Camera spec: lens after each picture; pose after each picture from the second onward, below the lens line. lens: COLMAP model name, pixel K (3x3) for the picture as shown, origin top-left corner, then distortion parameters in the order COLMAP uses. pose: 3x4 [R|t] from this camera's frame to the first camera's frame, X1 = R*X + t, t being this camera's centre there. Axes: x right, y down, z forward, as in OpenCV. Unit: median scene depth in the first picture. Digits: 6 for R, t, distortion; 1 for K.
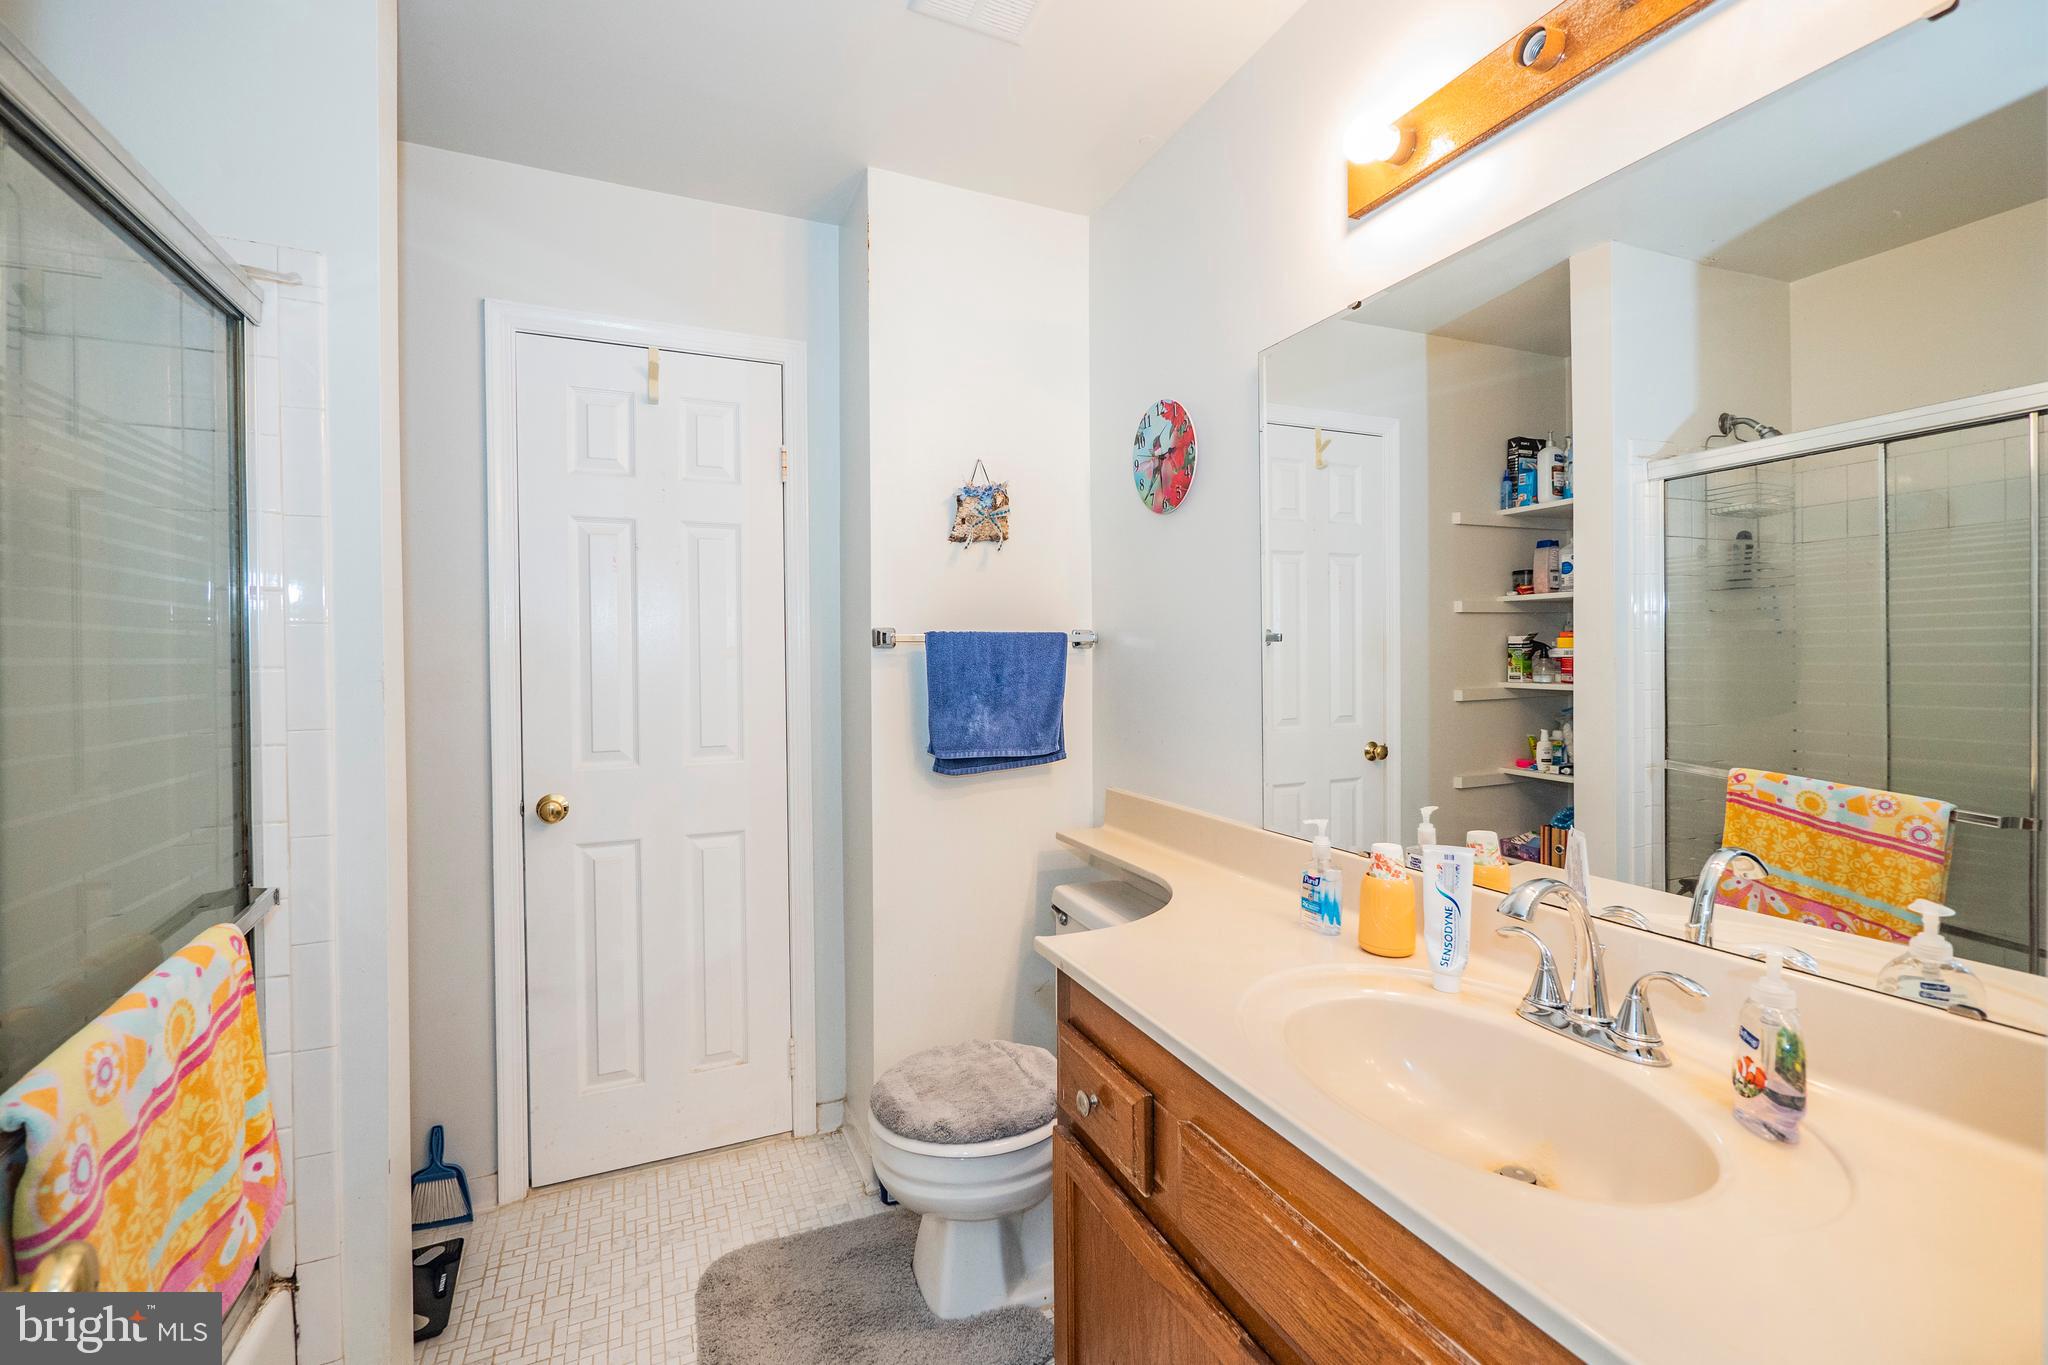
lens RADIAL K [[865.9, 0, 1019.3], [0, 865.9, 671.9], [0, 0, 1]] dist [0.001457, -0.000465]
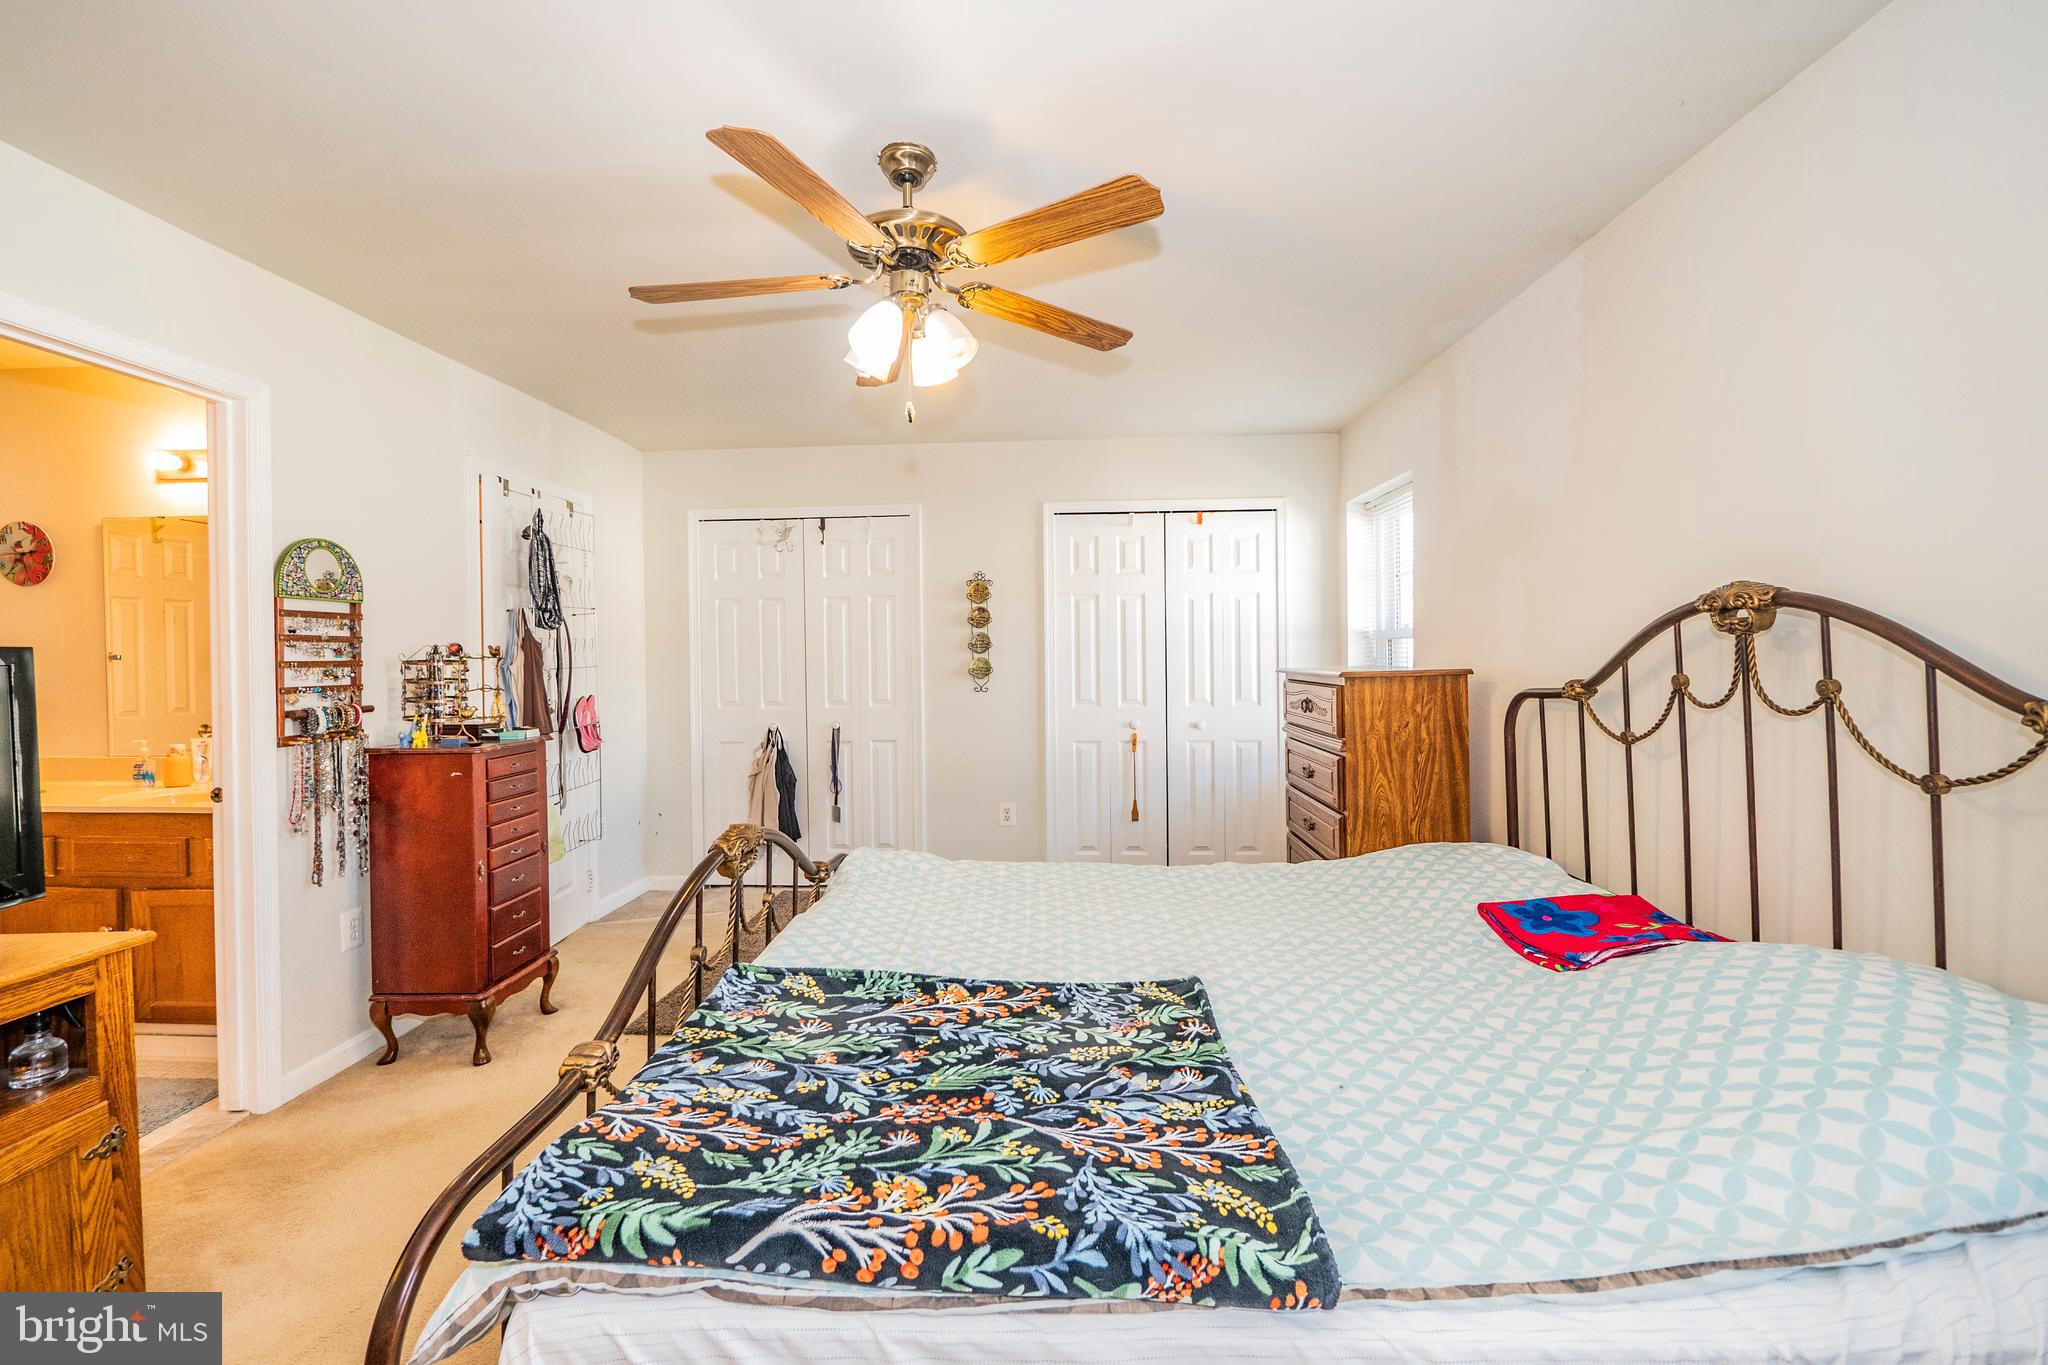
lens RADIAL K [[865.9, 0, 1014.2], [0, 865.9, 663.7], [0, 0, 1]] dist [0.001457, -0.000465]
pose [[0.462563, -0.002857, 0.886582, -0.449807], [0.021179, 0.999745, -0.007828, 0.026581], [-0.886333, 0.022398, 0.462506, -1.532337]]
